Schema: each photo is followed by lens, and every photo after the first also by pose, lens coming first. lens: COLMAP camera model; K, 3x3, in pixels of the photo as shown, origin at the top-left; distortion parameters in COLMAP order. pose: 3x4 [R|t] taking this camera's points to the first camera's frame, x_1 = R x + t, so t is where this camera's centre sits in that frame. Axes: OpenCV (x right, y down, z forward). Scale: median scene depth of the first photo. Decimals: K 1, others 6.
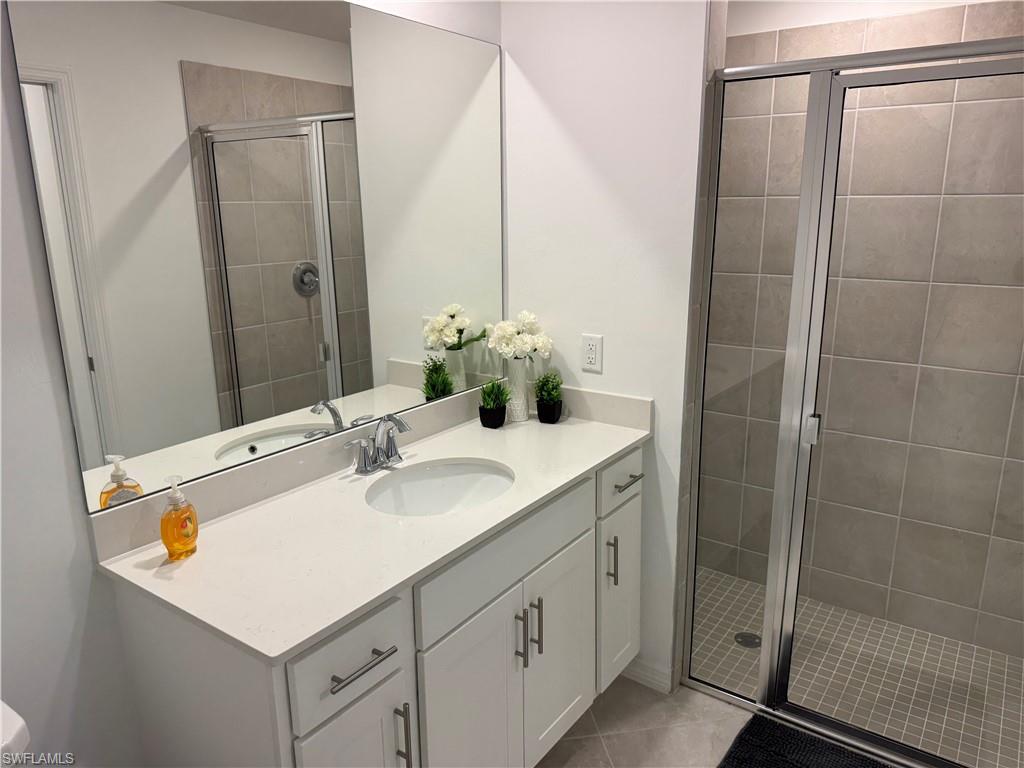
lens RADIAL K [[726.6, 0, 516.1], [0, 726.6, 382.2], [0, 0, 1]] dist [0.050246, -0.079328]
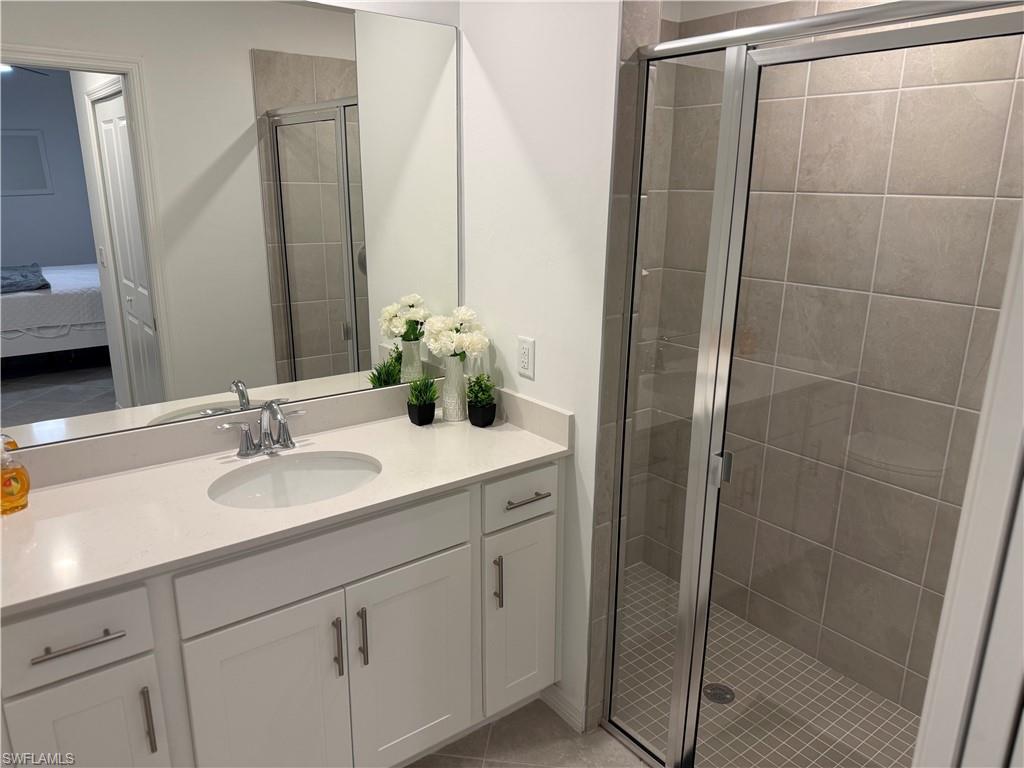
lens RADIAL K [[726.6, 0, 516.1], [0, 726.6, 382.2], [0, 0, 1]] dist [0.050246, -0.079328]
pose [[0.956707, 0.098362, -0.273929, 0.346402], [-0.091416, 0.995086, 0.038038, -0.041888], [0.276325, -0.011349, 0.960997, 0.099832]]
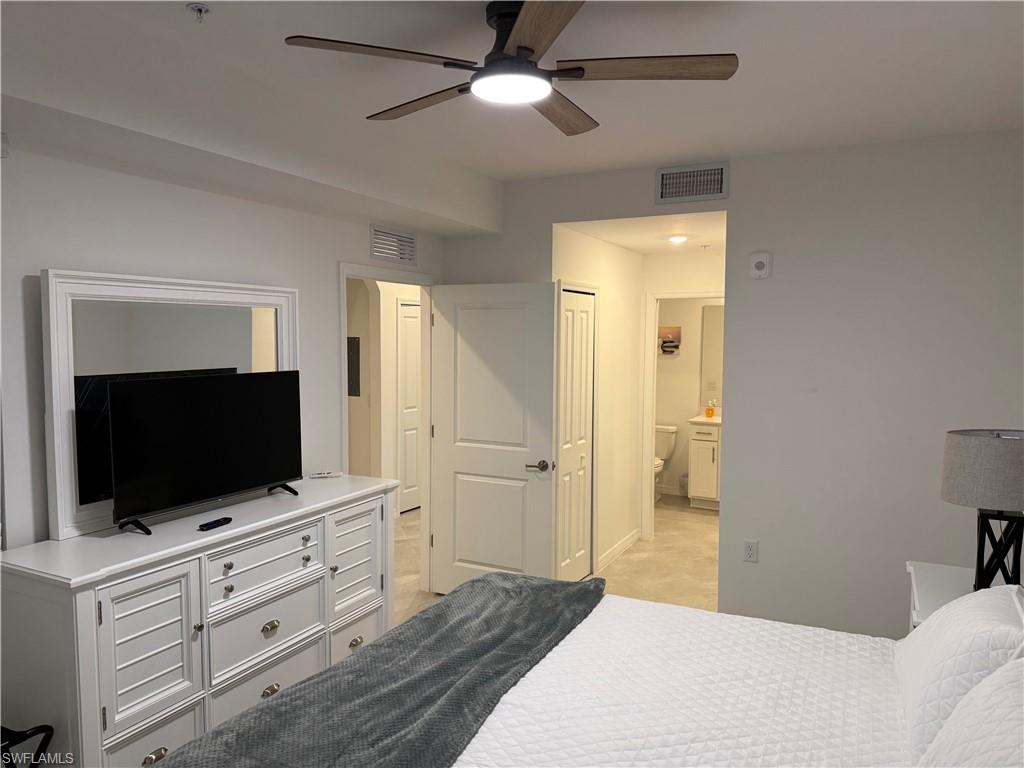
lens RADIAL K [[721.4, 0, 497.2], [0, 721.4, 384.5], [0, 0, 1]] dist [0.182580, -0.283895]
pose [[0.119075, 0.072666, -0.990223, 2.705451], [-0.251613, 0.966972, 0.040703, 0.108814], [0.960475, 0.244306, 0.133426, -0.697889]]
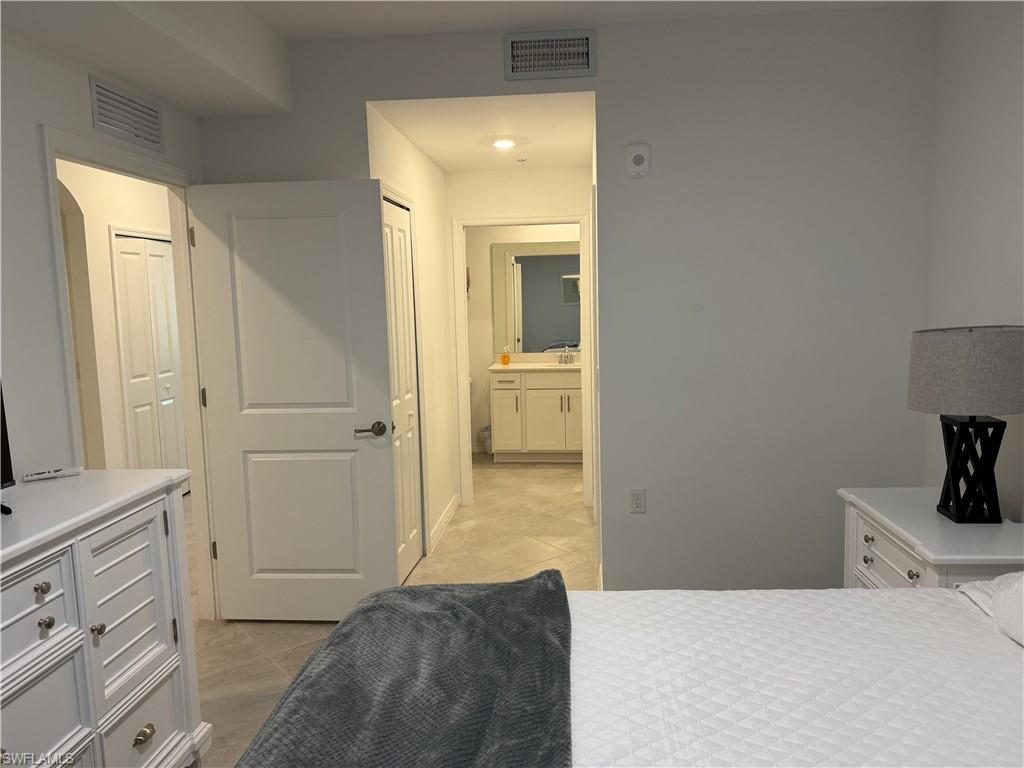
lens RADIAL K [[726.6, 0, 516.1], [0, 726.6, 382.2], [0, 0, 1]] dist [0.050246, -0.079328]
pose [[0.502418, 0.090692, -0.859855, 2.222968], [-0.192471, 0.981262, -0.008965, 0.230489], [0.842930, 0.170001, 0.510459, -0.791820]]
